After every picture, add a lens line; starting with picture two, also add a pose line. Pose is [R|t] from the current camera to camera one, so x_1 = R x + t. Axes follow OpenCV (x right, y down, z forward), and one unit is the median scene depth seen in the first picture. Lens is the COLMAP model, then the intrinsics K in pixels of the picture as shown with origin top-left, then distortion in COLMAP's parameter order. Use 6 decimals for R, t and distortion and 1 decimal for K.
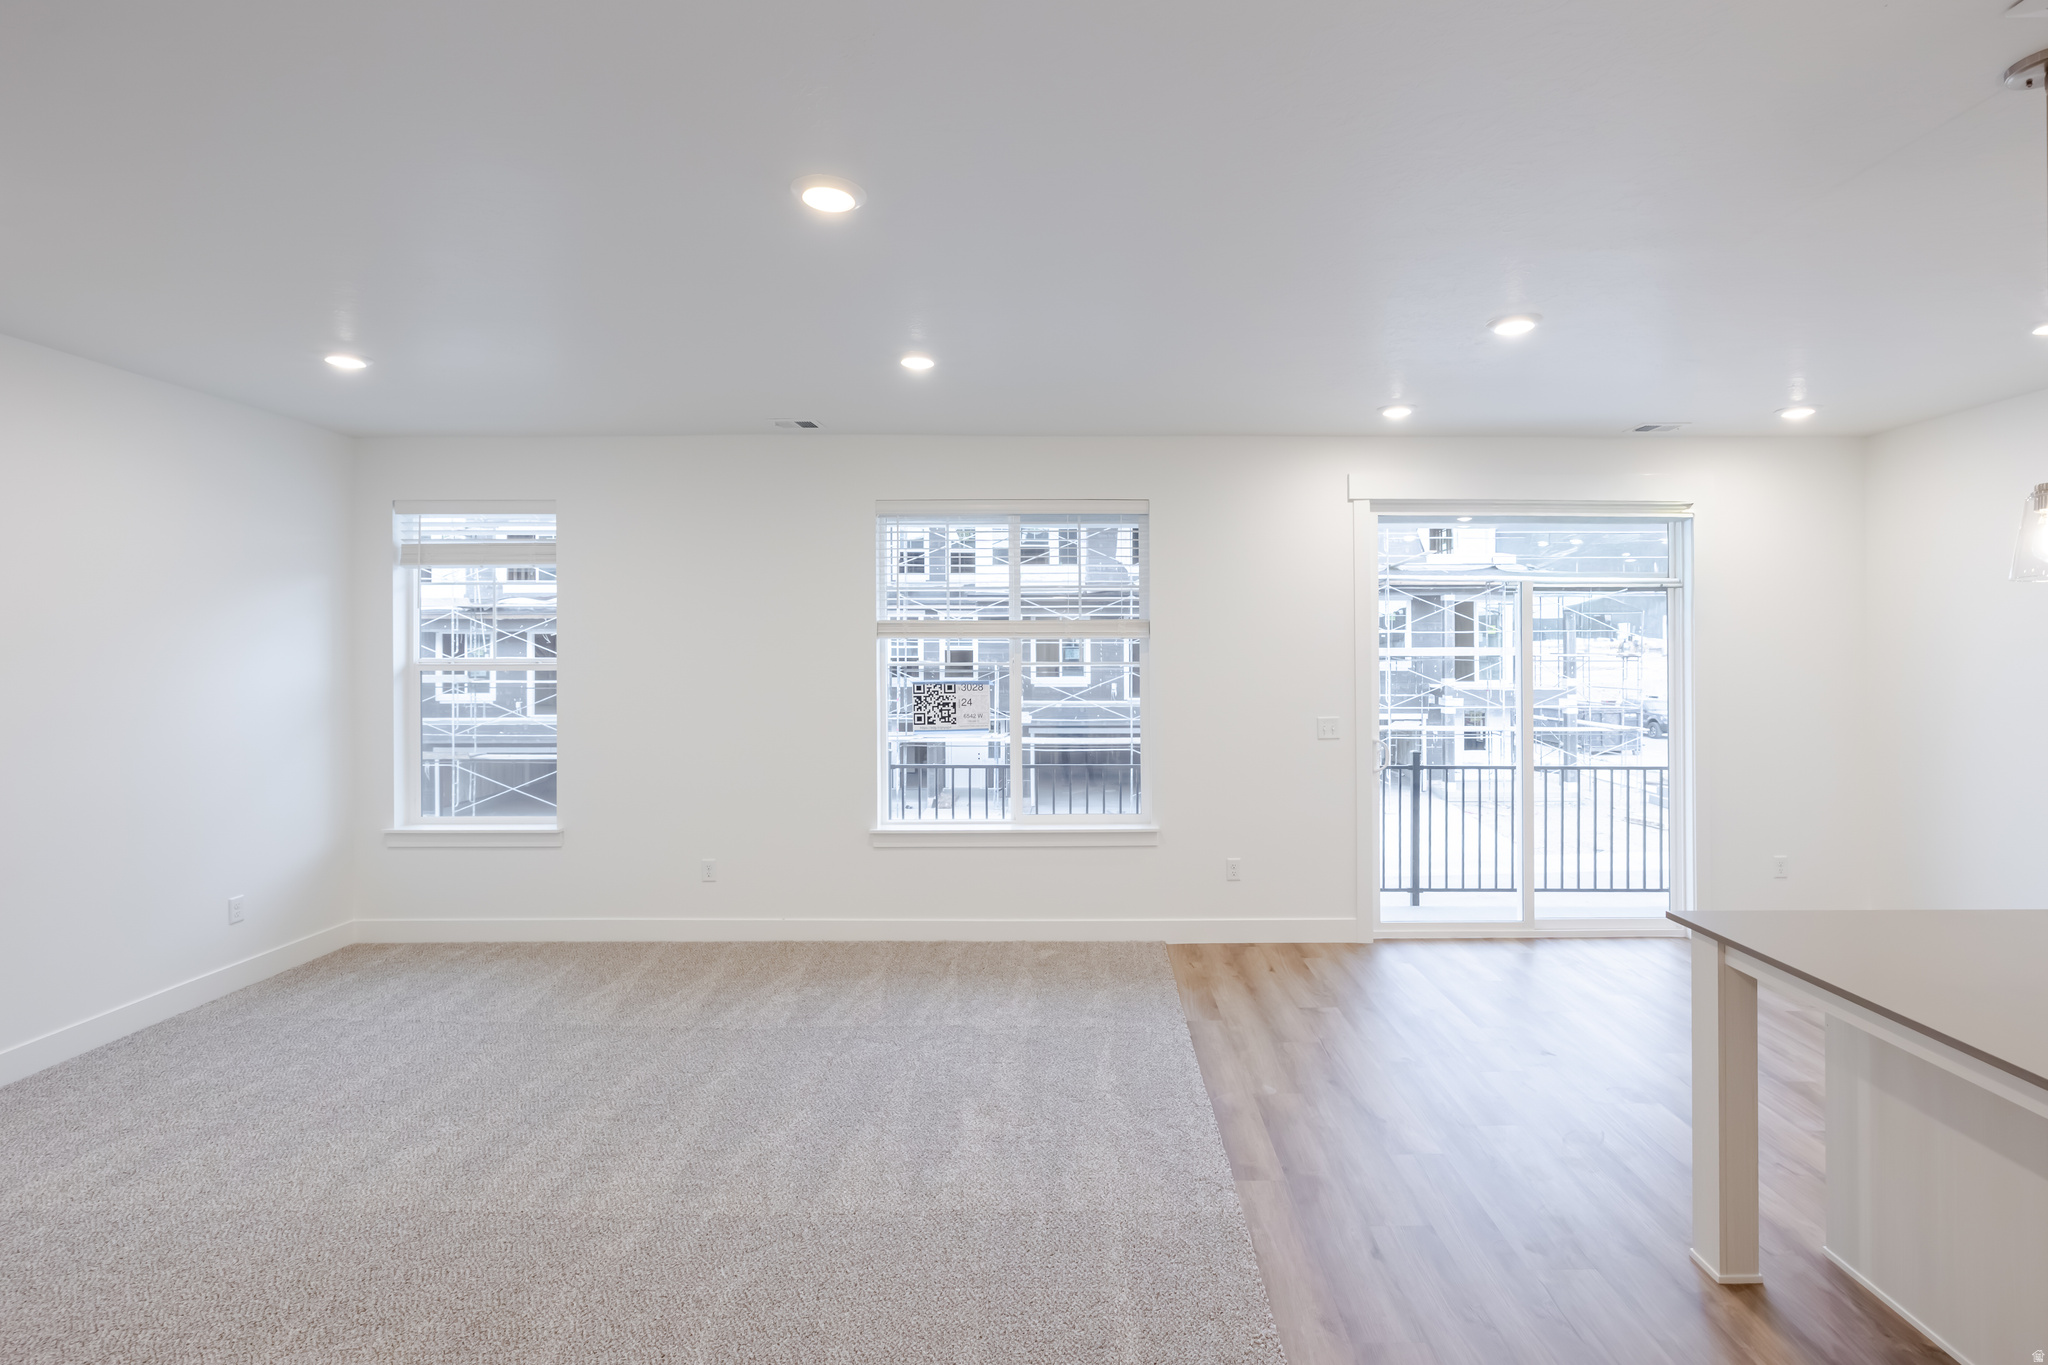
lens RADIAL K [[960.4, 0, 1067.6], [0, 960.4, 652.1], [0, 0, 1]] dist [-0.003092, 0.001161]
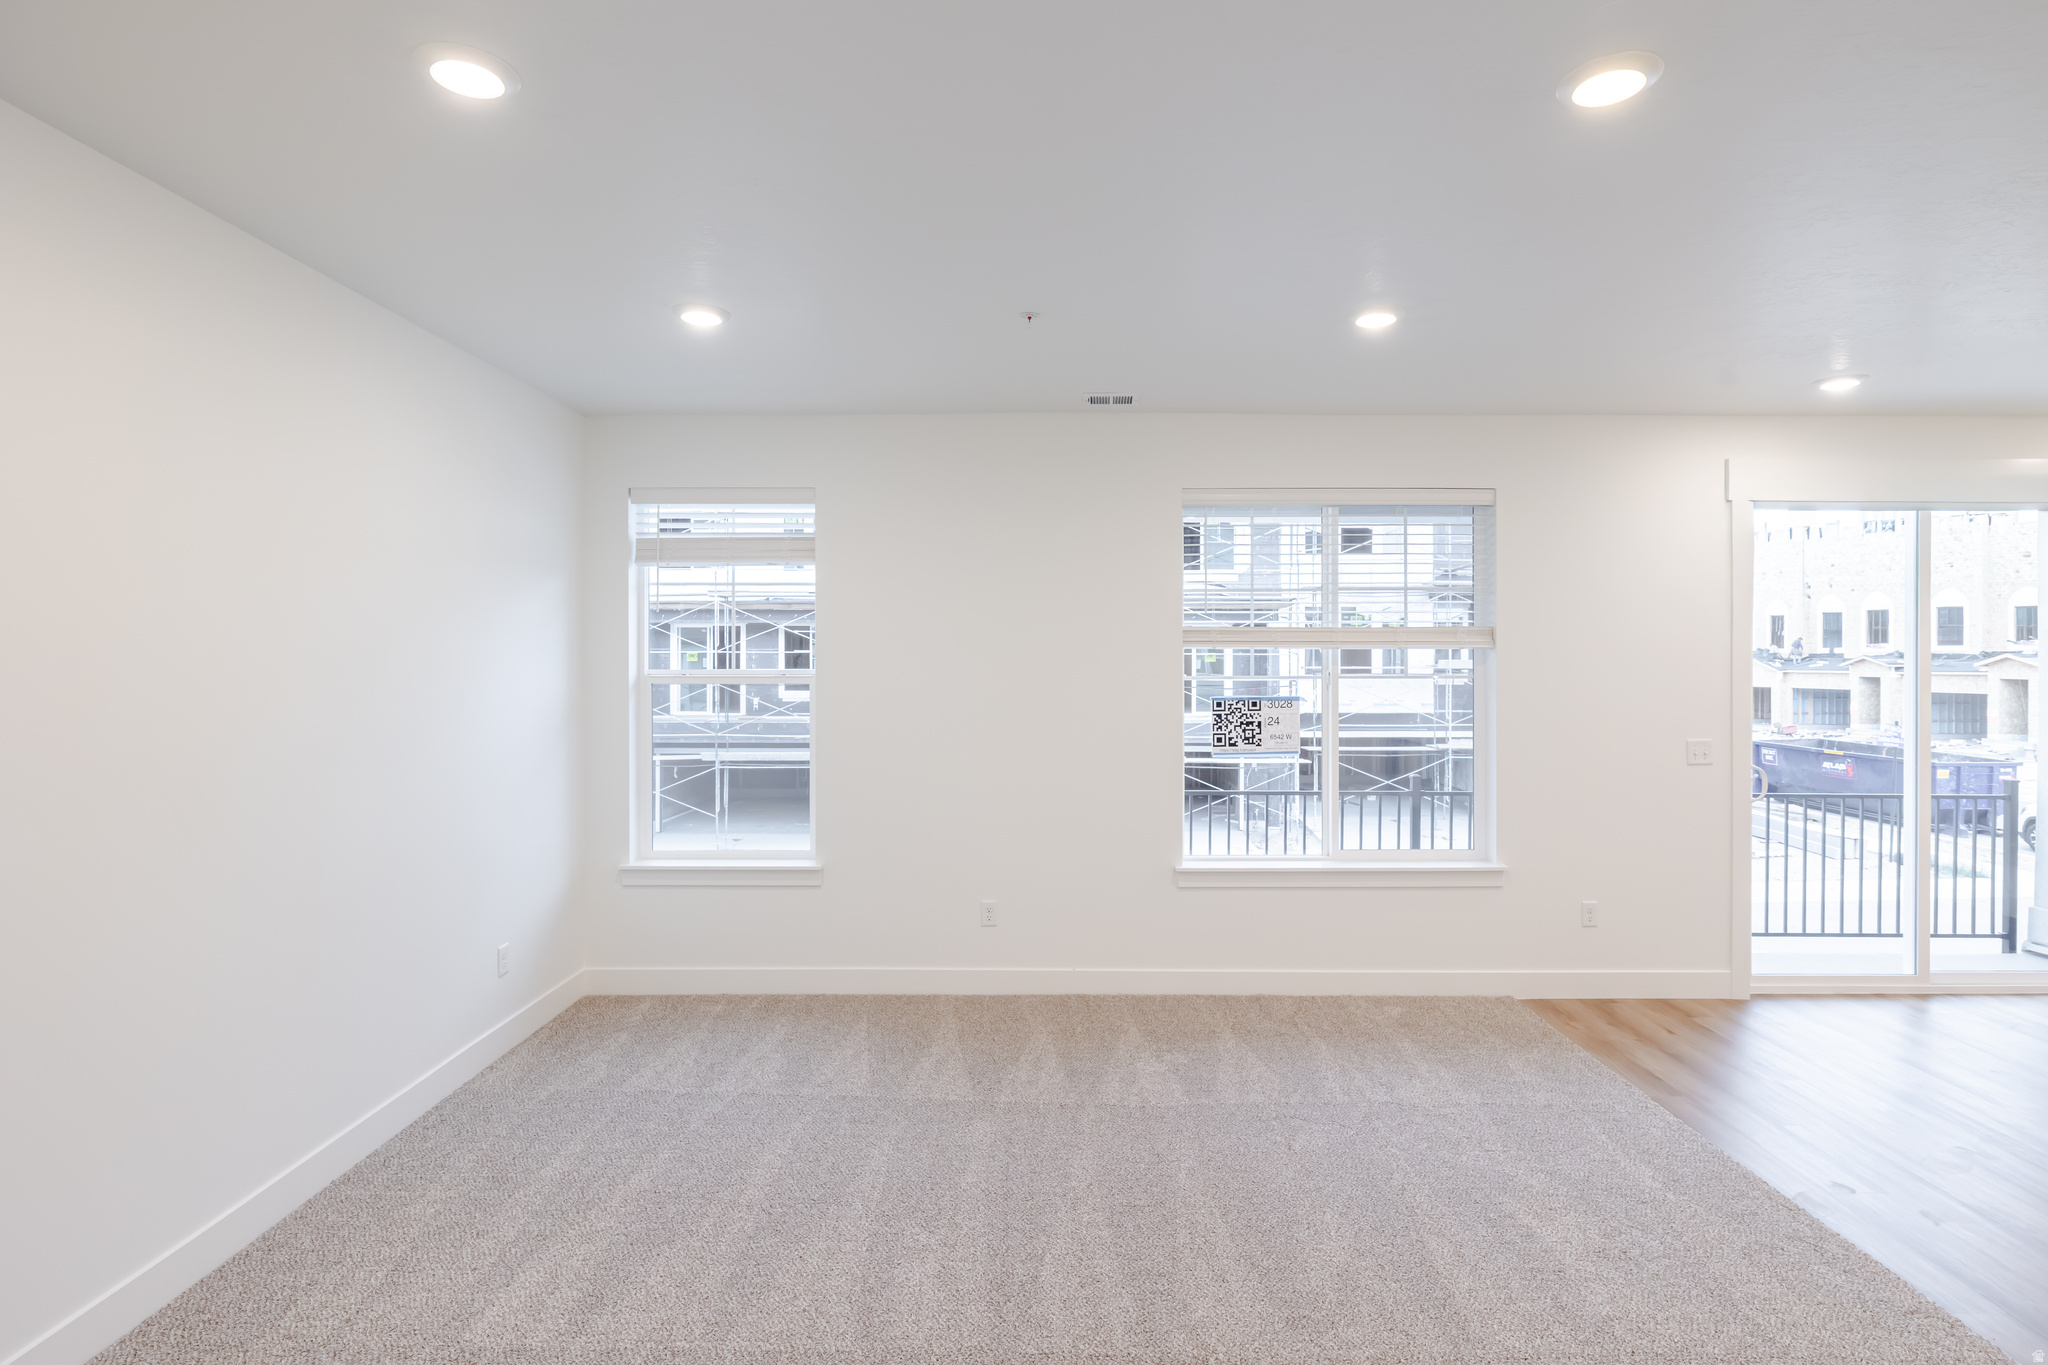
lens RADIAL K [[1019.5, 0, 1012.9], [0, 1019.5, 672.9], [0, 0, 1]] dist [-0.004043, 0.000812]
pose [[0.999970, 0.001639, -0.007589, -0.358783], [-0.001572, 0.999959, 0.008947, 0.000670], [0.007603, -0.008935, 0.999931, 0.078980]]
